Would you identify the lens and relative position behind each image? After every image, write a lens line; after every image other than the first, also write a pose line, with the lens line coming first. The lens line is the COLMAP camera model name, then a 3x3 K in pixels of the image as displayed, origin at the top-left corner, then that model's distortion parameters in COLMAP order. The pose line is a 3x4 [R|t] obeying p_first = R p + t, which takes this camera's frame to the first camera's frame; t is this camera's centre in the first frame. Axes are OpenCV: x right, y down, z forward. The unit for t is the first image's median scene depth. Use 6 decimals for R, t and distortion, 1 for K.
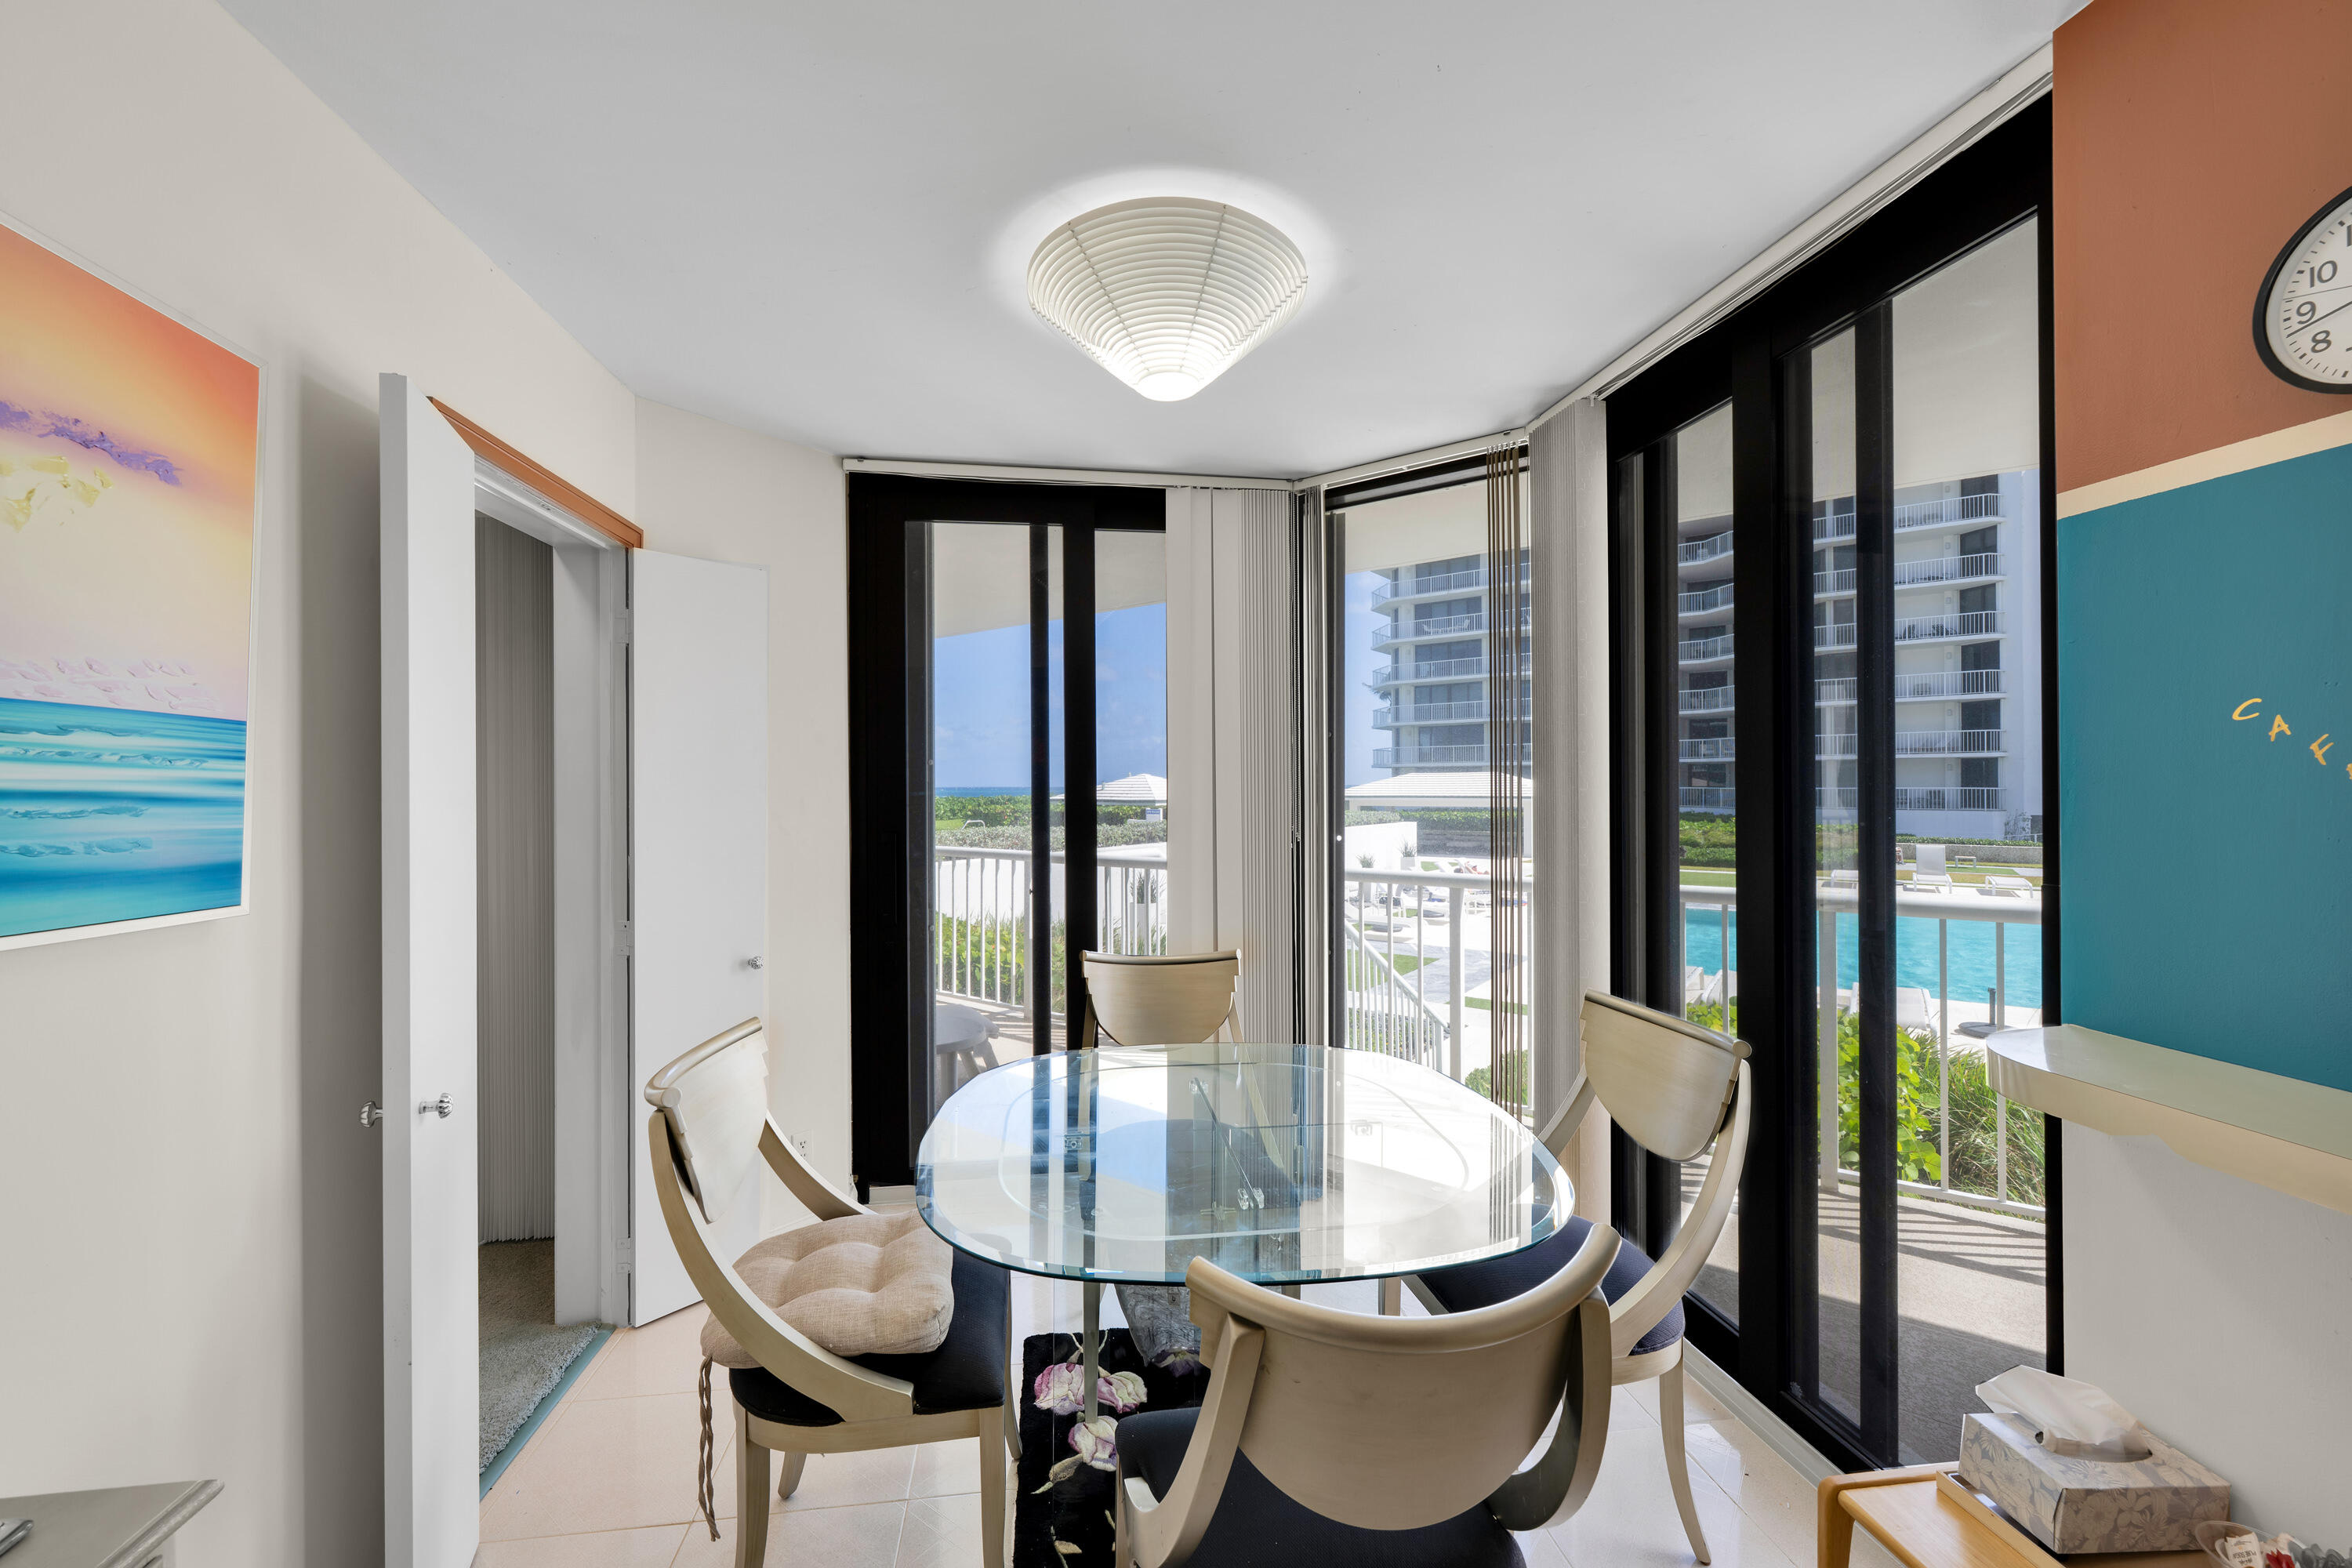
lens RADIAL K [[934.8, 0, 1176.0], [0, 934.8, 784.0], [0, 0, 1]] dist [0.000406, -0.000018]
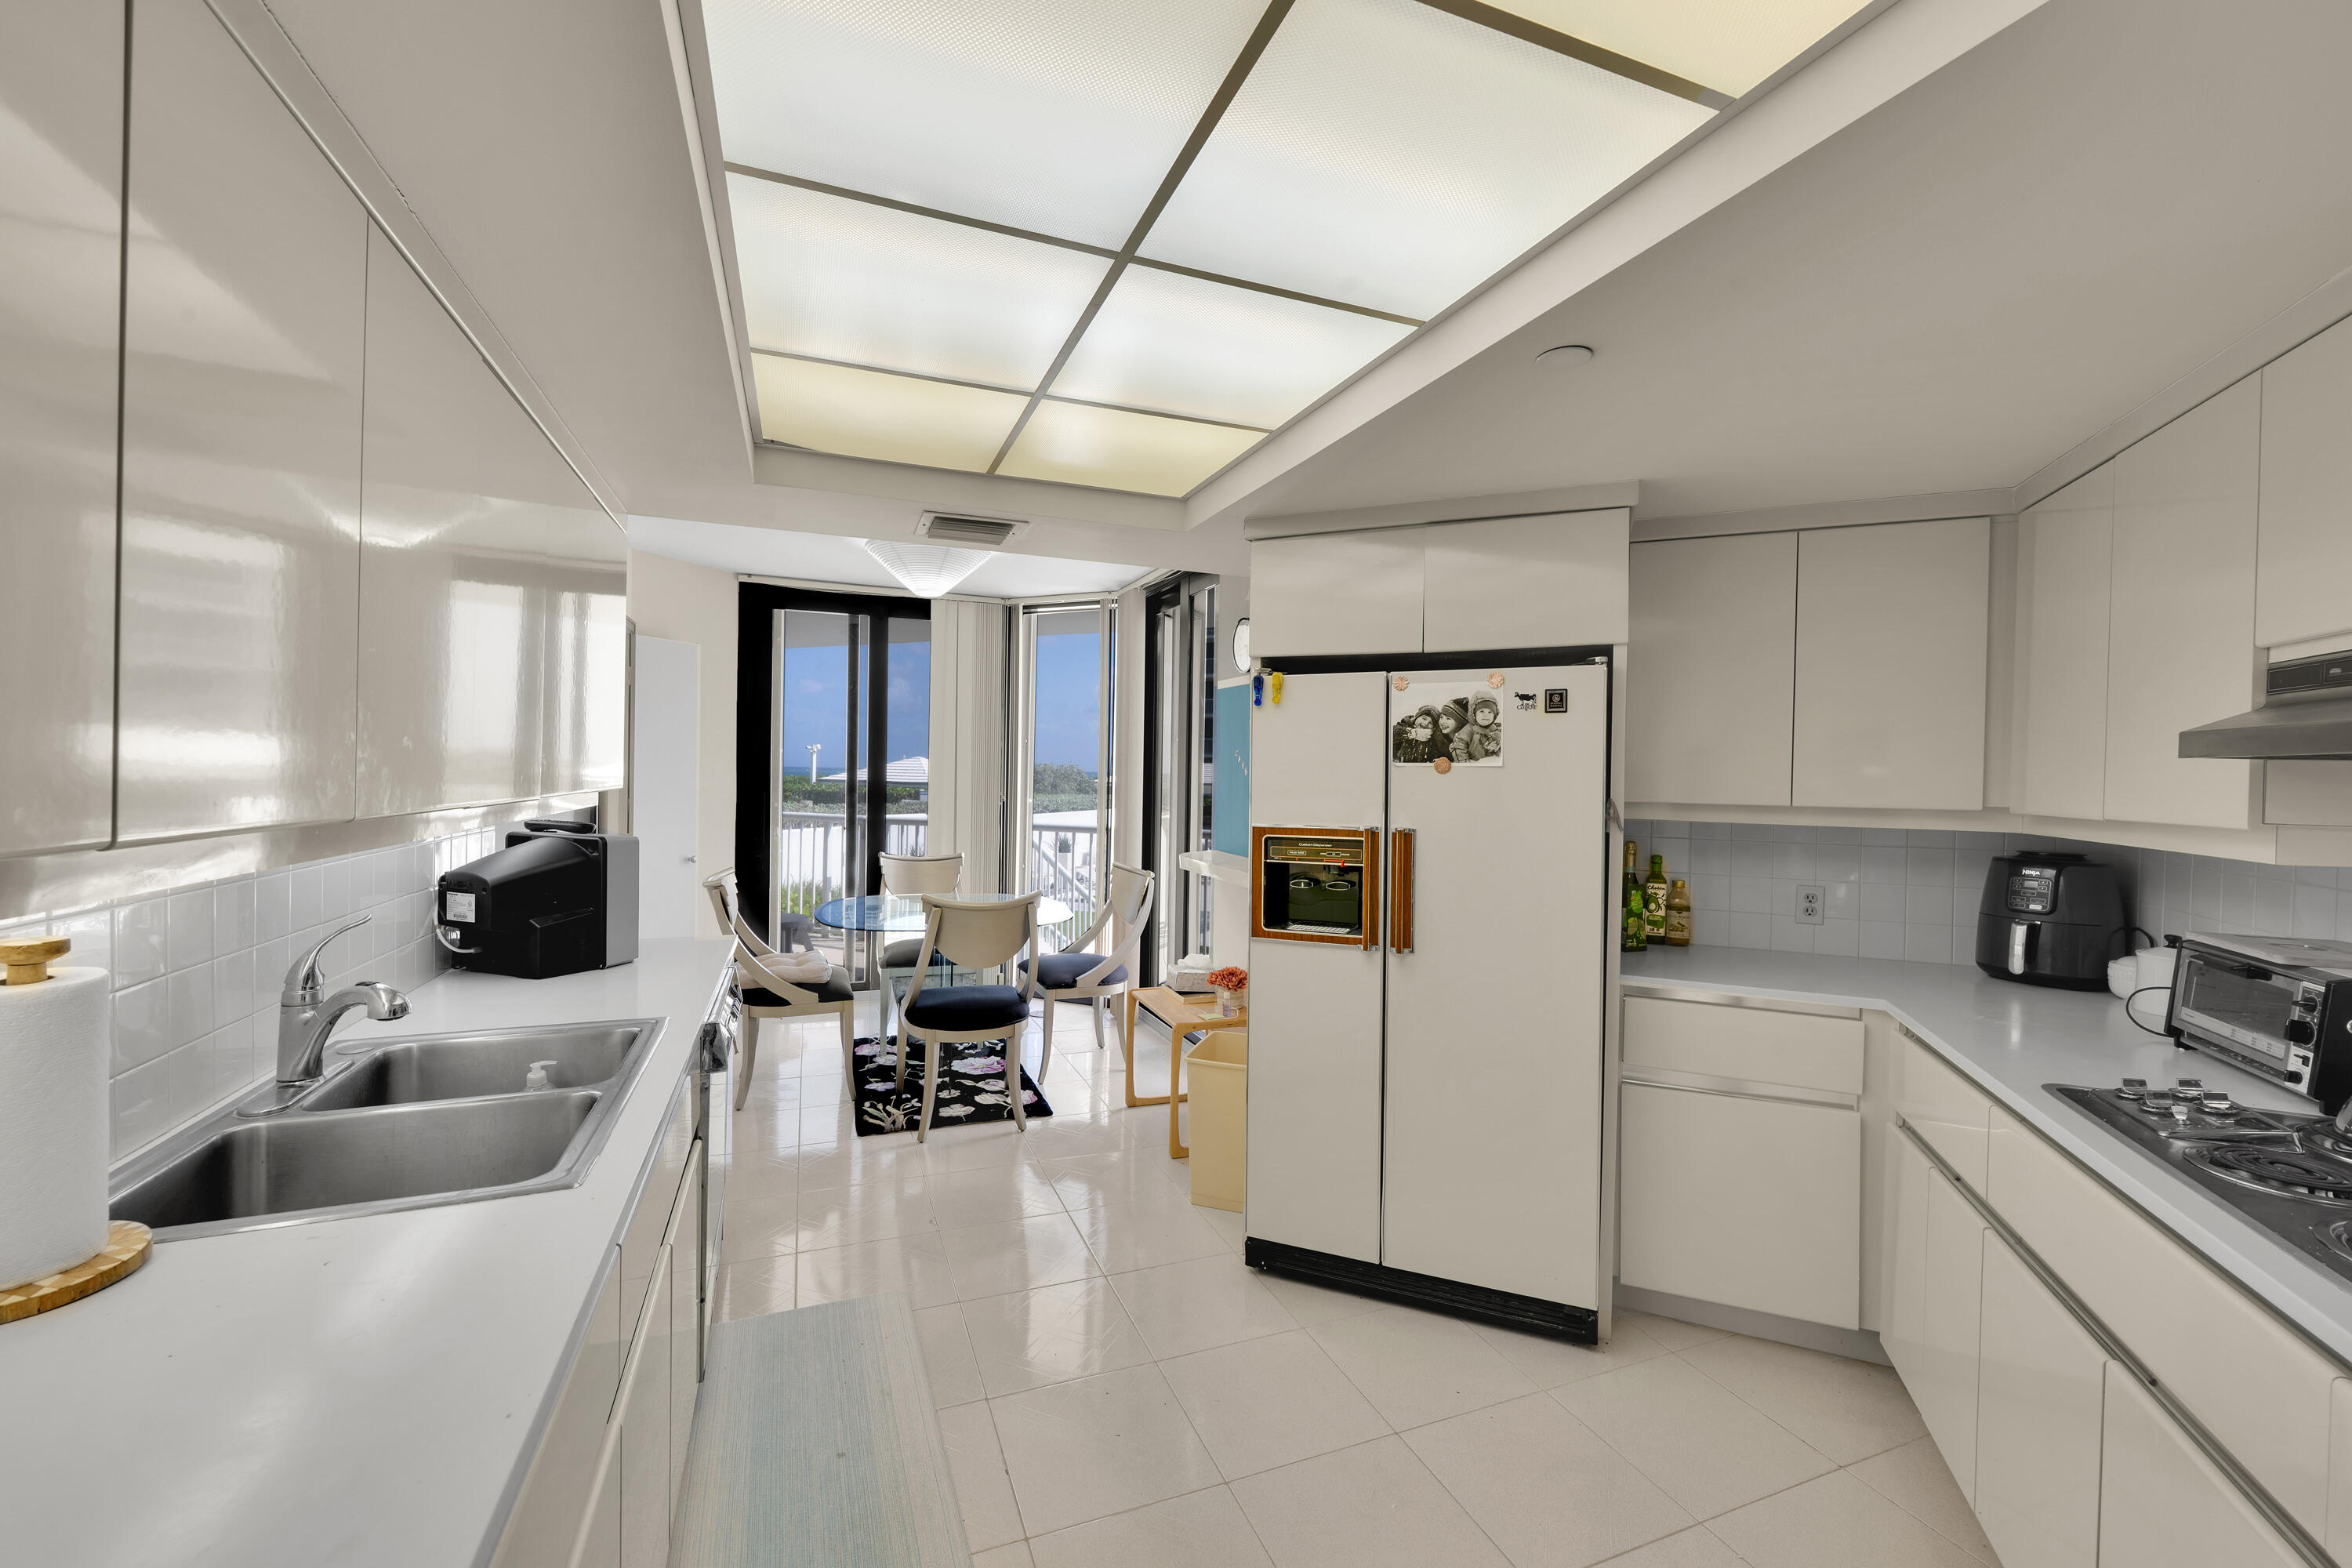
lens RADIAL K [[934.8, 0, 1176.0], [0, 934.8, 784.0], [0, 0, 1]] dist [0.000406, -0.000018]
pose [[0.972545, 0.019654, 0.231882, 0.037536], [-0.023087, 0.999660, 0.012103, -0.000858], [-0.231565, -0.017124, 0.972669, -0.852090]]
